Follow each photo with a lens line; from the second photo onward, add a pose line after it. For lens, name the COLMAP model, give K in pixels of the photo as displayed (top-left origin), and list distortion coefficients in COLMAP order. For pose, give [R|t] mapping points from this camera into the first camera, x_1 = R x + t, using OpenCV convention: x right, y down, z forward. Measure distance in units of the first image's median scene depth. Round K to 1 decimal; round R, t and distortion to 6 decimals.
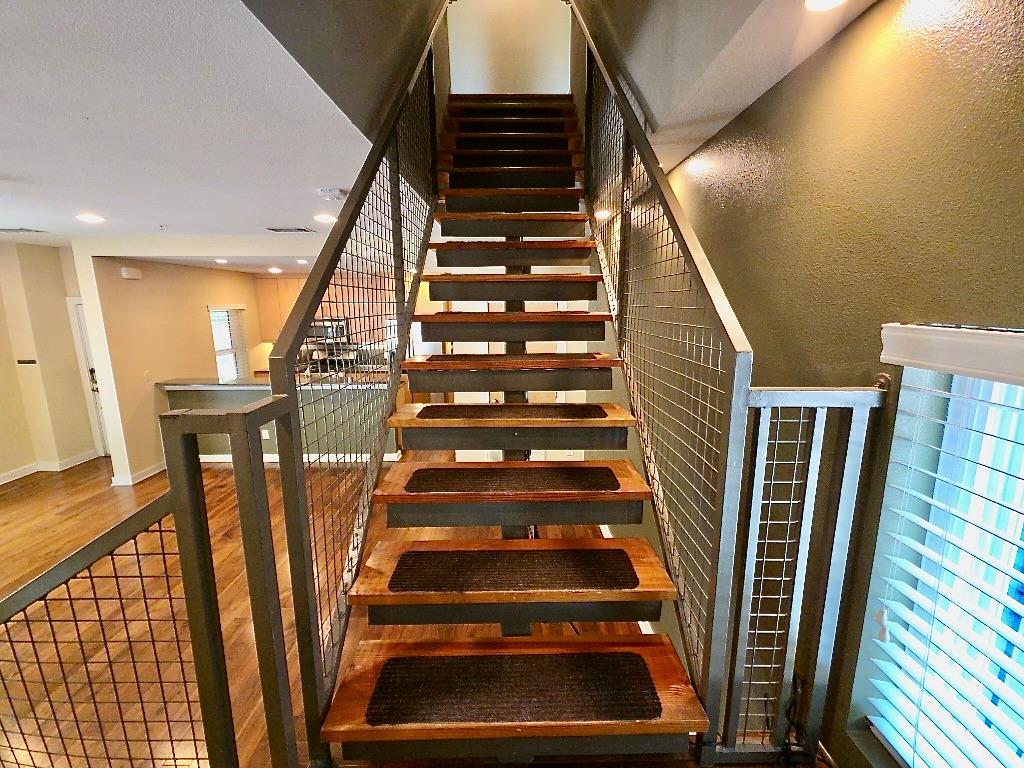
lens RADIAL K [[416.4, 0, 515.4], [0, 416.4, 384.1], [0, 0, 1]] dist [0.002514, -0.000749]
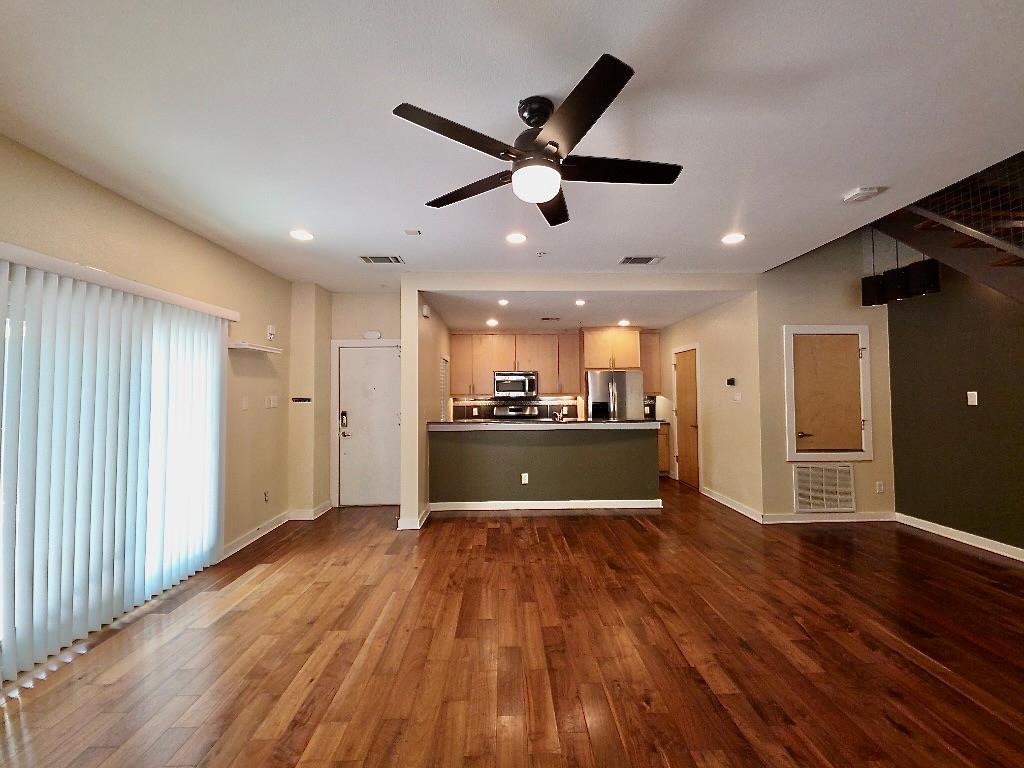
lens RADIAL K [[416.4, 0, 514.6], [0, 416.4, 385.6], [0, 0, 1]] dist [0.002514, -0.000749]
pose [[0.999619, -0.007999, 0.026432, -0.509342], [0.013522, 0.976312, -0.215945, 0.093631], [-0.024079, 0.216220, 0.976048, 0.025166]]
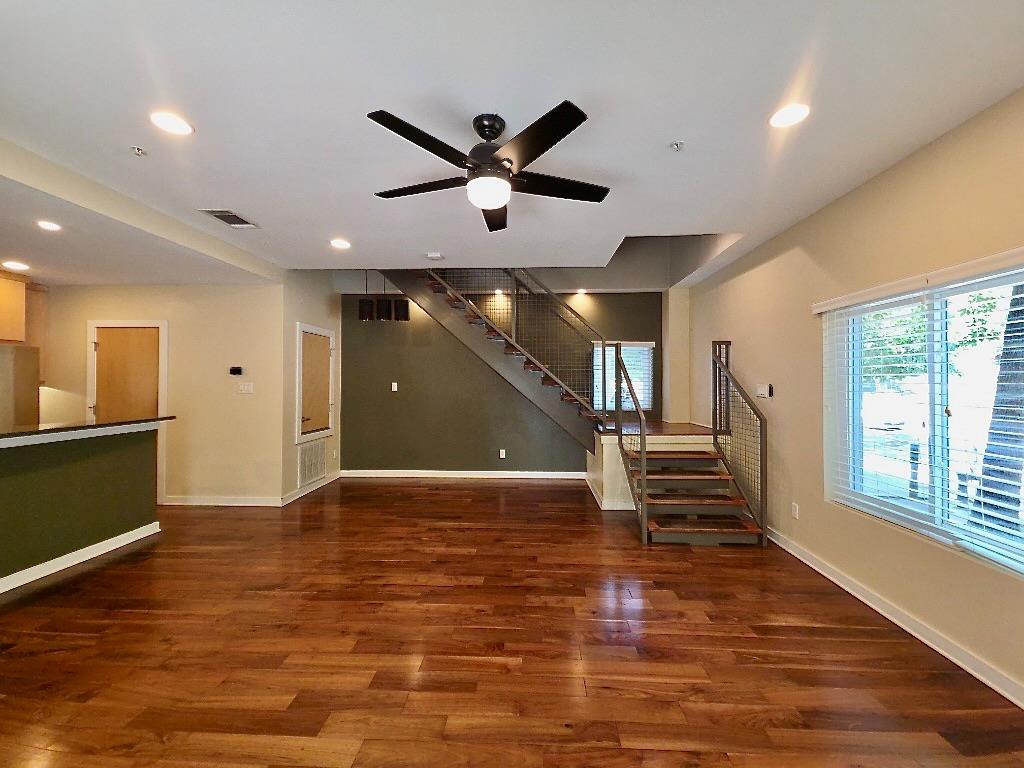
lens RADIAL K [[416.4, 0, 520.5], [0, 416.4, 383.4], [0, 0, 1]] dist [0.002514, -0.000749]
pose [[0.050153, -0.001781, 0.998740, -0.774885], [0.196923, 0.980385, -0.008140, 0.052706], [-0.979135, 0.197083, 0.049520, 0.240000]]
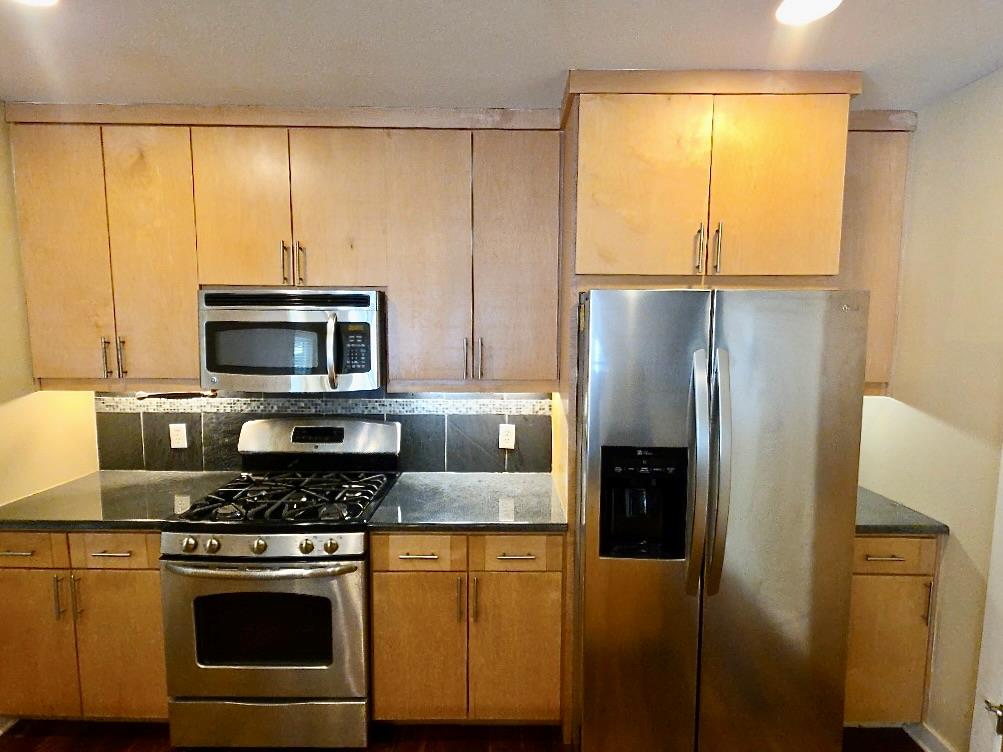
lens RADIAL K [[477.9, 0, 509.0], [0, 477.9, 369.1], [0, 0, 1]] dist [-0.010059, -0.001216]
pose [[0.999958, 0.006258, 0.006731, -0.347898], [-0.005450, 0.993464, -0.114017, -0.087082], [-0.007401, 0.113976, 0.993456, 0.761981]]
